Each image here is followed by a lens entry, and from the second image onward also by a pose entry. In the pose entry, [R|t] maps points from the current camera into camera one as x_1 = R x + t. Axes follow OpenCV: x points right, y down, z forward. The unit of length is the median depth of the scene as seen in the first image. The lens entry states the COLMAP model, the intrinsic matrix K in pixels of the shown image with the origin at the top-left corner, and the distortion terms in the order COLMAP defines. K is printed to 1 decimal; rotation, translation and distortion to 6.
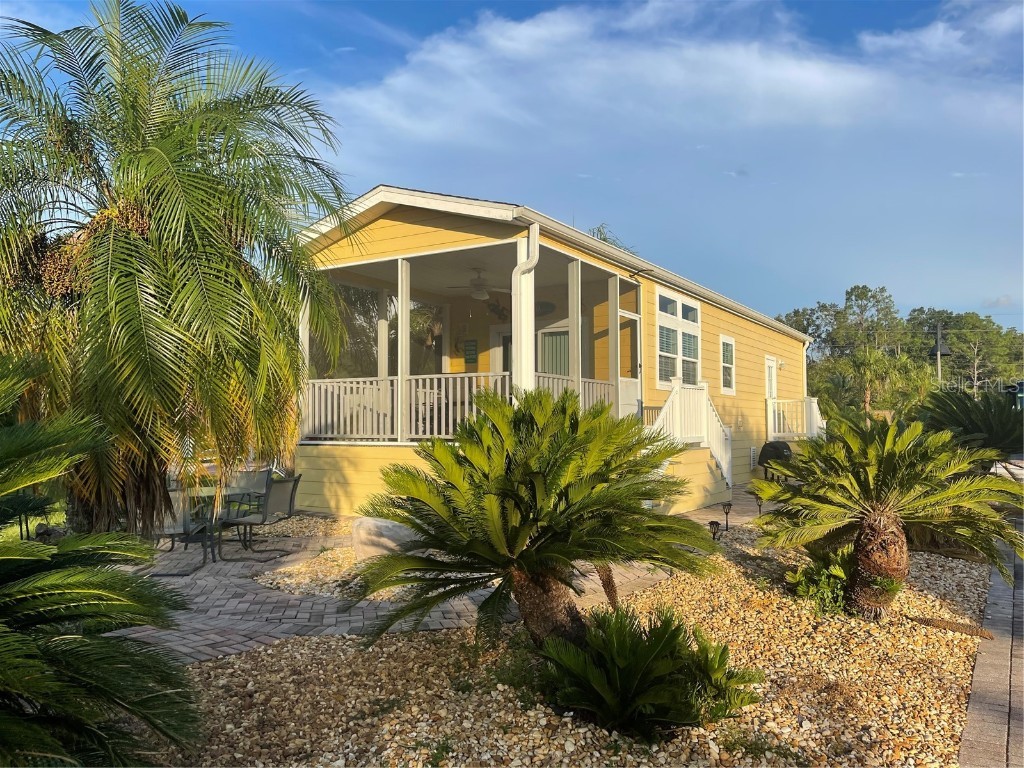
lens RADIAL K [[771.9, 0, 511.1], [0, 771.9, 387.1], [0, 0, 1]] dist [0.073491, -0.086326]
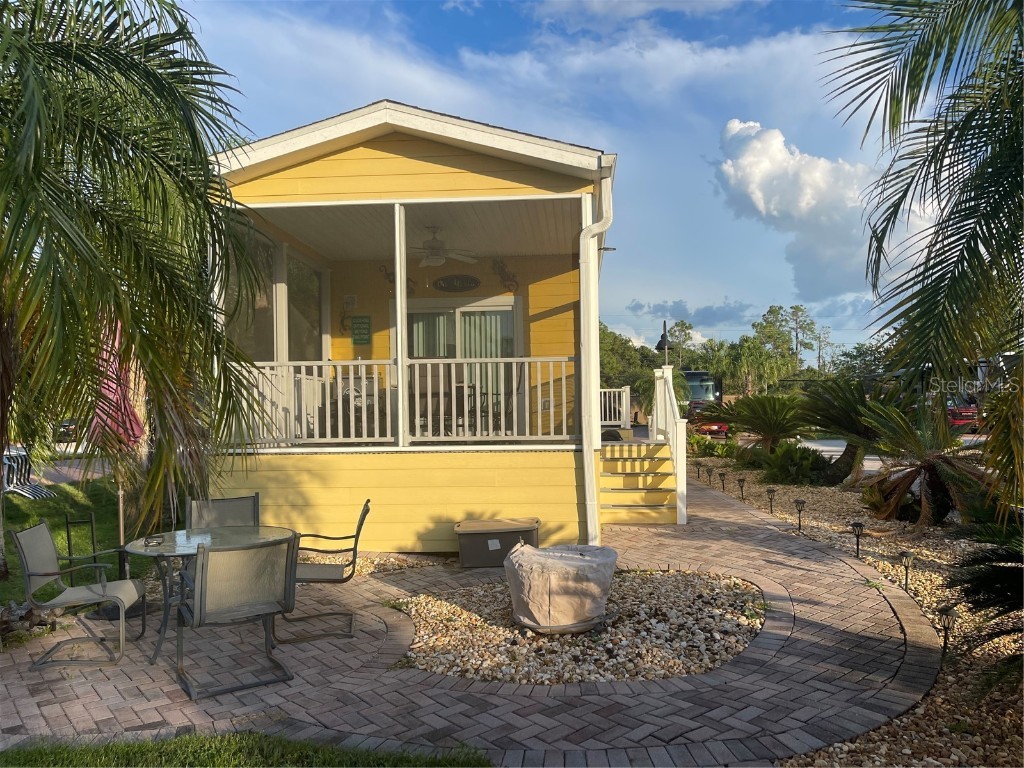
lens RADIAL K [[769.5, 0, 509.3], [0, 769.5, 398.8], [0, 0, 1]] dist [0.059158, -0.000402]
pose [[0.884133, -0.006250, 0.467194, -0.381438], [-0.008930, 0.999502, 0.030270, 0.000090], [-0.467150, -0.030934, 0.883637, 0.266513]]
